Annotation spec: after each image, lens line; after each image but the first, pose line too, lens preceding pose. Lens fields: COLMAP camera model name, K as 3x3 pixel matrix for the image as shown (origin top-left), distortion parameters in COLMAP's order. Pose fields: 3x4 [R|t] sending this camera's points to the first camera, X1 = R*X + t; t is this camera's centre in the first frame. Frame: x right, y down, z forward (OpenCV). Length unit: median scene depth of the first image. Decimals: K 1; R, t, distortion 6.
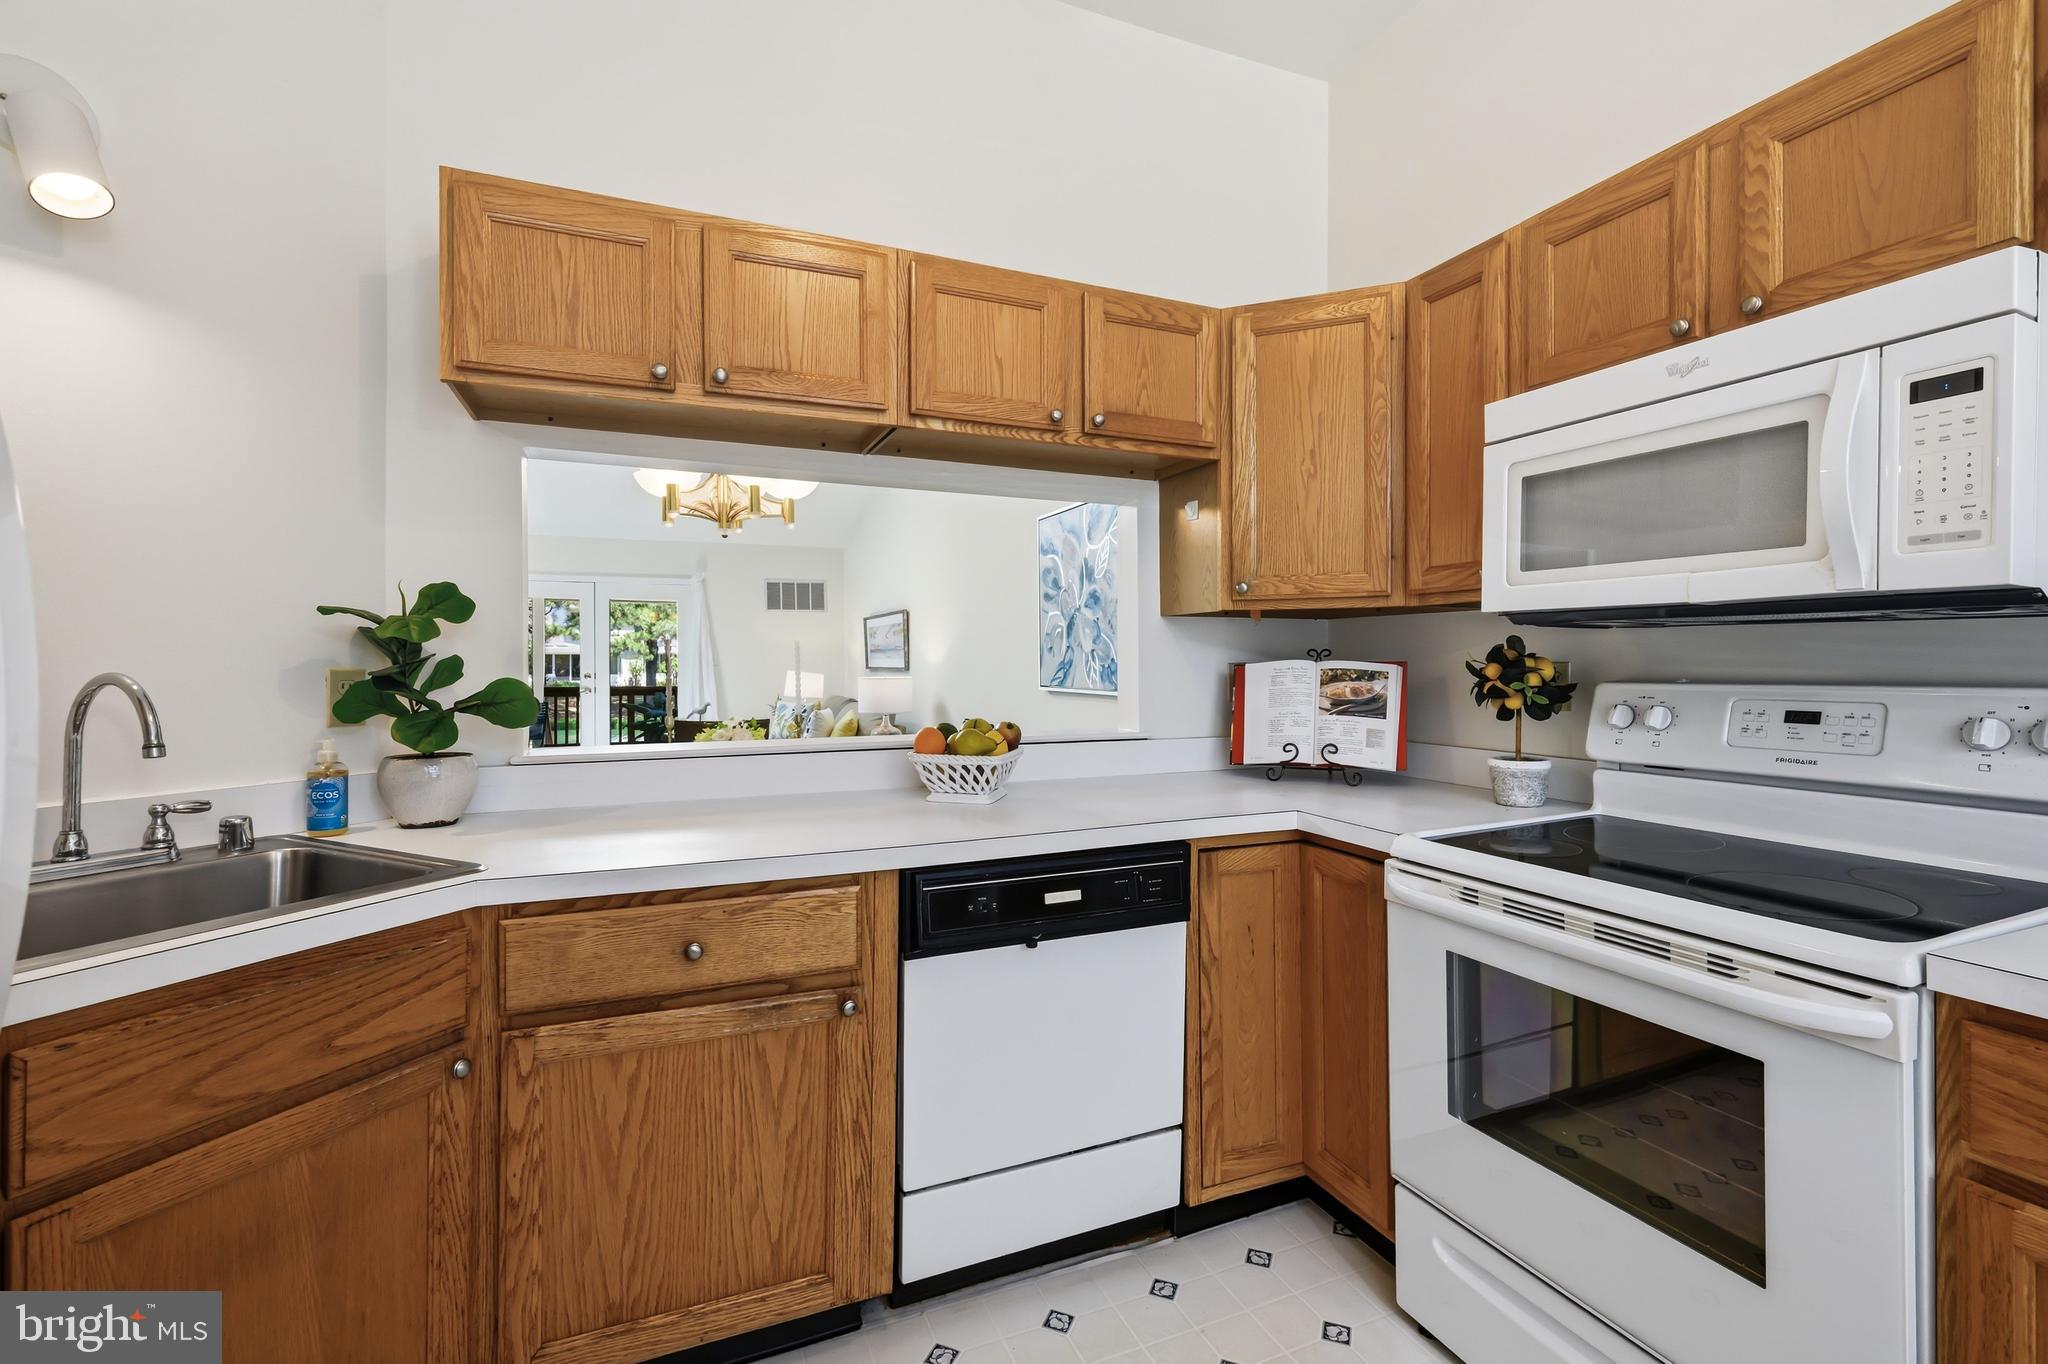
lens RADIAL K [[900.3, 0, 1024.9], [0, 900.3, 662.5], [0, 0, 1]] dist [-0.000375, -0.000242]
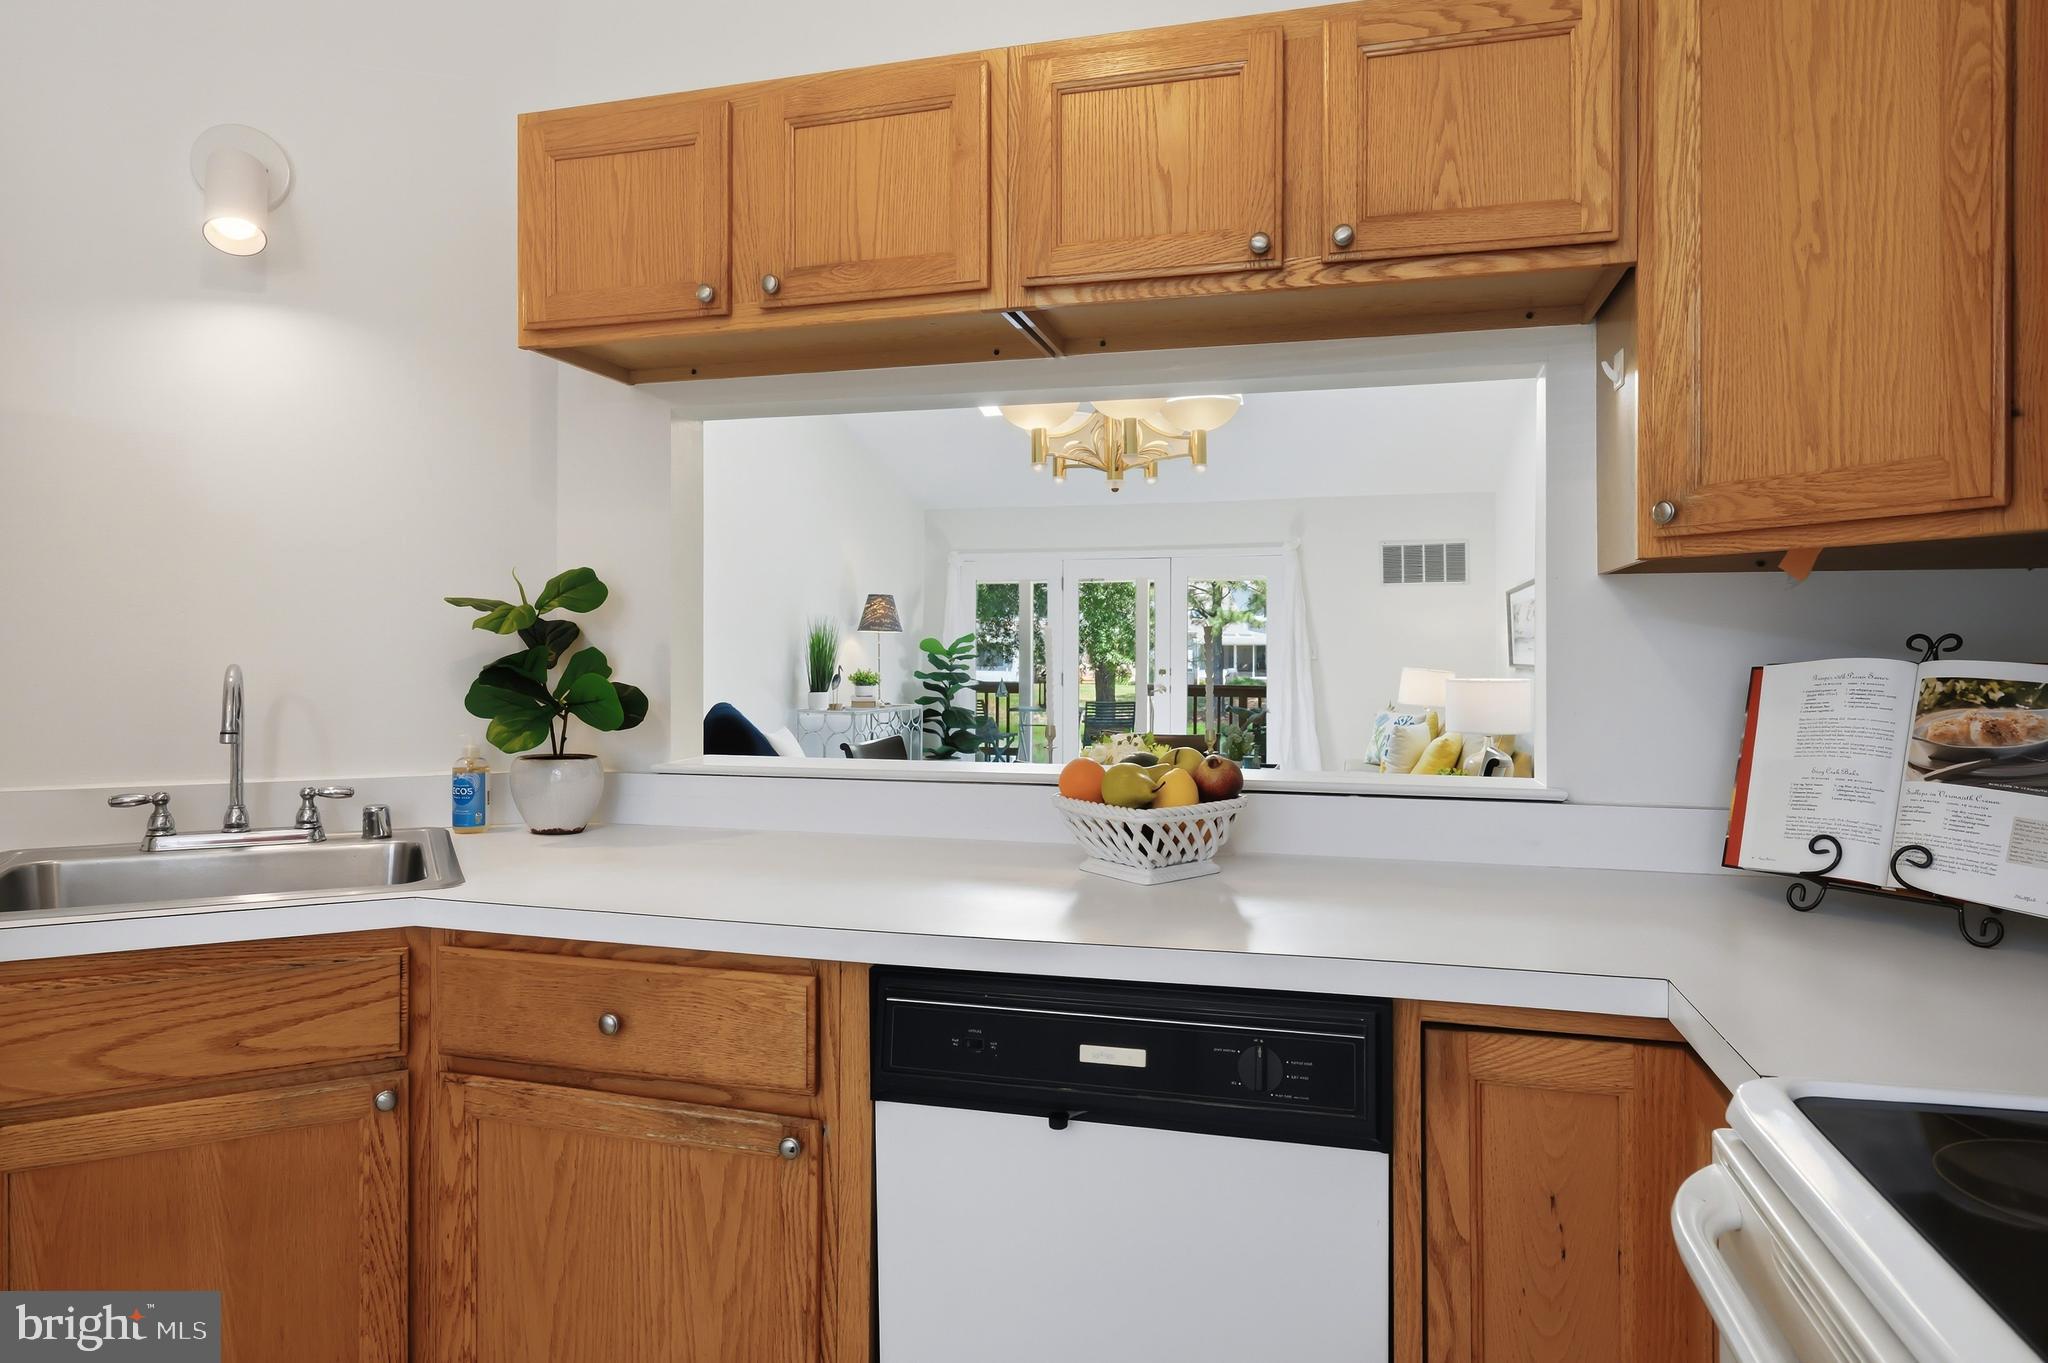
lens RADIAL K [[1193.8, 0, 1030.0], [0, 1193.8, 655.1], [0, 0, 1]] dist [-0.003603, -0.000516]
pose [[0.783885, 0.004183, -0.620892, 0.469617], [-0.004458, 0.999989, 0.001109, -0.004149], [0.620890, 0.001898, 0.783895, 0.337108]]
